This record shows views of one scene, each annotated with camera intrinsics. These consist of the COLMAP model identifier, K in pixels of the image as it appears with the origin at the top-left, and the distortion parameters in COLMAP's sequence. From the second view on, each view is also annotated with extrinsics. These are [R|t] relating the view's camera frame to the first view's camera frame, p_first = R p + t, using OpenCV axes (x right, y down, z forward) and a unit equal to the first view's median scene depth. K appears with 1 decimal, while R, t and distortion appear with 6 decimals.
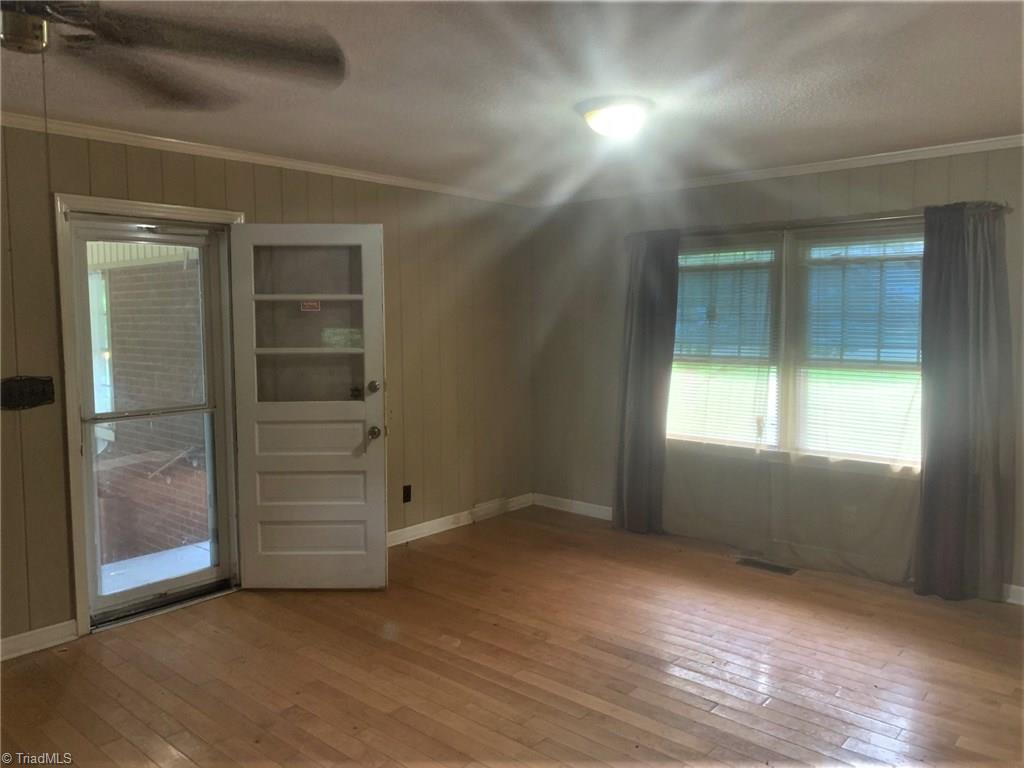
lens RADIAL K [[775.3, 0, 516.6], [0, 775.3, 376.0], [0, 0, 1]] dist [0.030544, -0.051184]
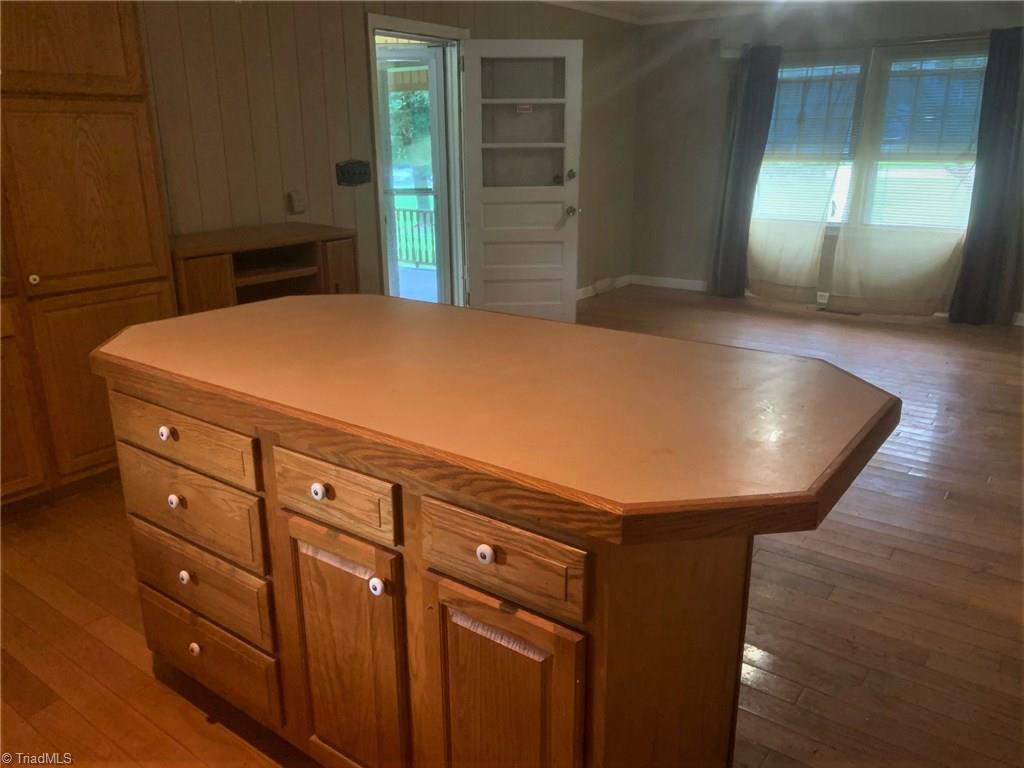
lens RADIAL K [[775.3, 0, 507.5], [0, 775.3, 382.1], [0, 0, 1]] dist [0.030544, -0.051184]
pose [[0.996409, -0.027953, 0.079925, -0.402026], [0.010238, 0.976784, 0.213983, 0.073680], [-0.084051, -0.212396, 0.973562, -0.327436]]
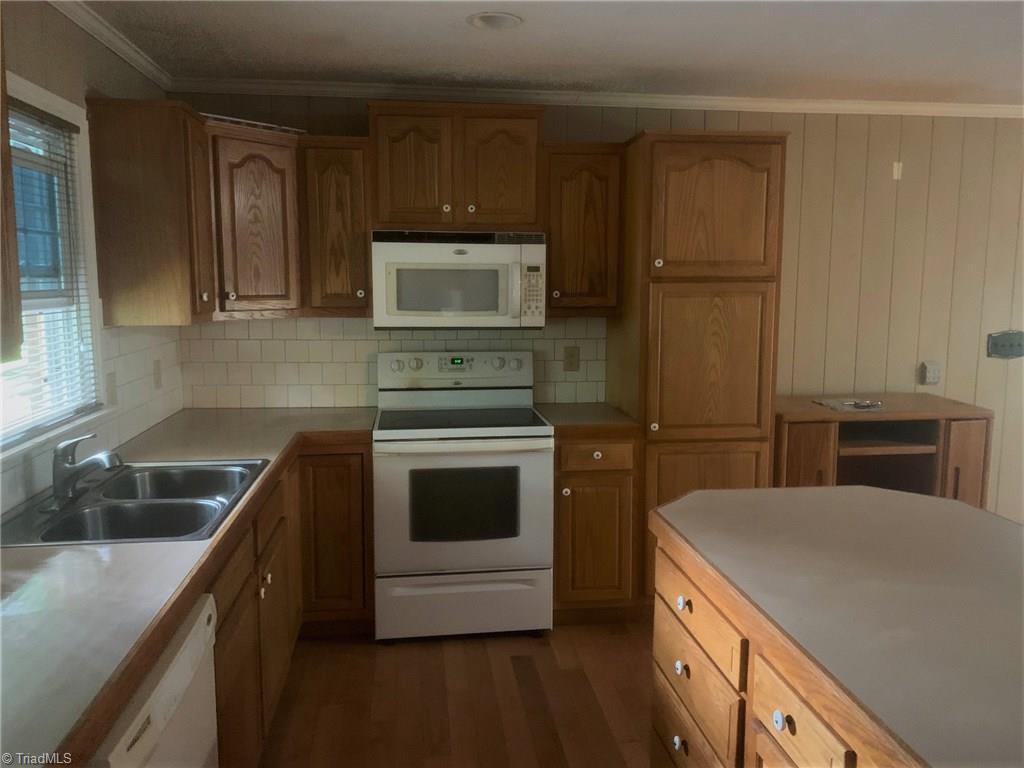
lens RADIAL K [[775.3, 0, 513.2], [0, 775.3, 379.8], [0, 0, 1]] dist [0.030544, -0.051184]
pose [[0.745813, 0.088253, -0.660283, -0.344291], [-0.061083, 0.996070, 0.064139, 0.039444], [0.663349, -0.007504, 0.748273, -0.316625]]
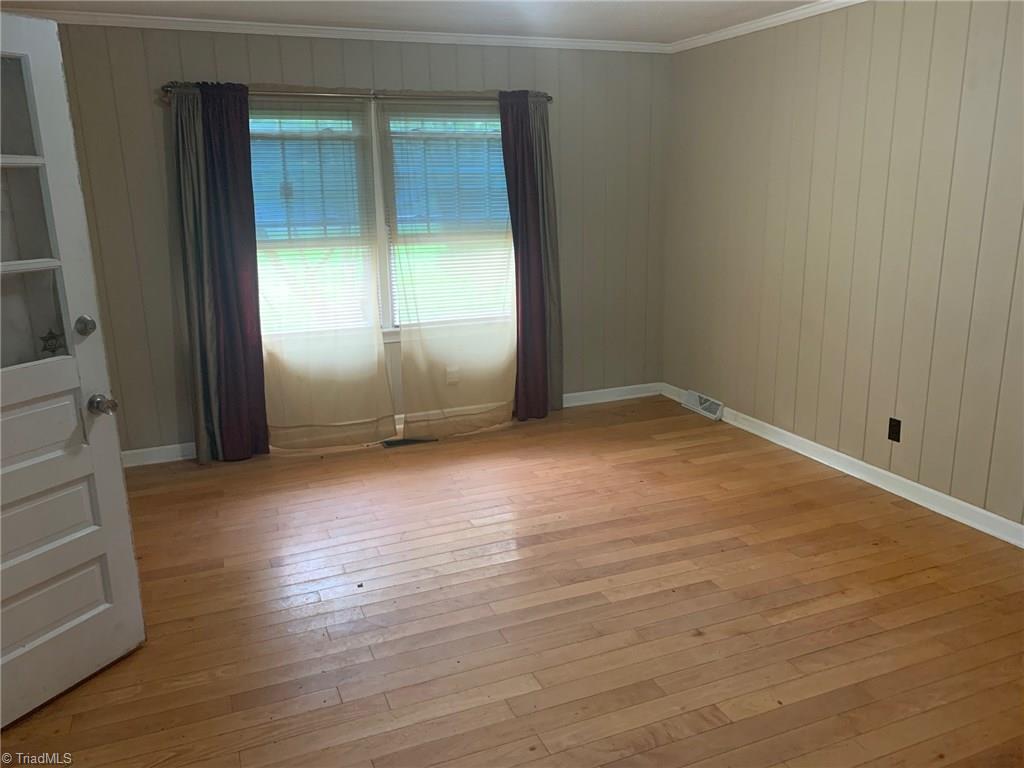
lens RADIAL K [[775.3, 0, 507.6], [0, 775.3, 386.7], [0, 0, 1]] dist [0.030544, -0.051184]
pose [[0.437487, -0.228942, 0.869592, -0.547577], [0.089472, 0.973330, 0.211241, -0.034918], [-0.894763, -0.014611, 0.446303, 0.468792]]
